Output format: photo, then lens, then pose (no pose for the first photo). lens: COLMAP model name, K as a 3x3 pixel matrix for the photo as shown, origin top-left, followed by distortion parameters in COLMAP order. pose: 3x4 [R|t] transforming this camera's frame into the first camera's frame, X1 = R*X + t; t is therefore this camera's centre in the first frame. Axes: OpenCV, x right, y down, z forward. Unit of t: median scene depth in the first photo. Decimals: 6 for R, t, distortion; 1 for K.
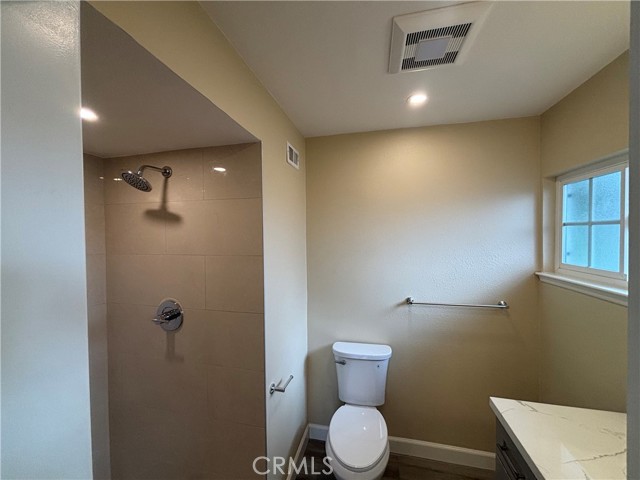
lens RADIAL K [[257.6, 0, 319.8], [0, 257.6, 238.7], [0, 0, 1]] dist [0.015043, -0.000177]
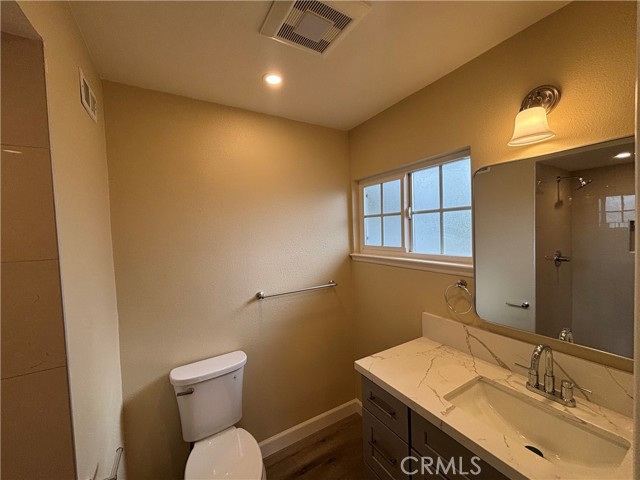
lens RADIAL K [[257.6, 0, 316.1], [0, 257.6, 238.6], [0, 0, 1]] dist [0.015043, -0.000177]
pose [[0.728096, -0.037736, 0.684436, -0.160727], [0.035923, 0.999212, 0.016877, 0.026820], [-0.684534, 0.012299, 0.728877, 0.188826]]
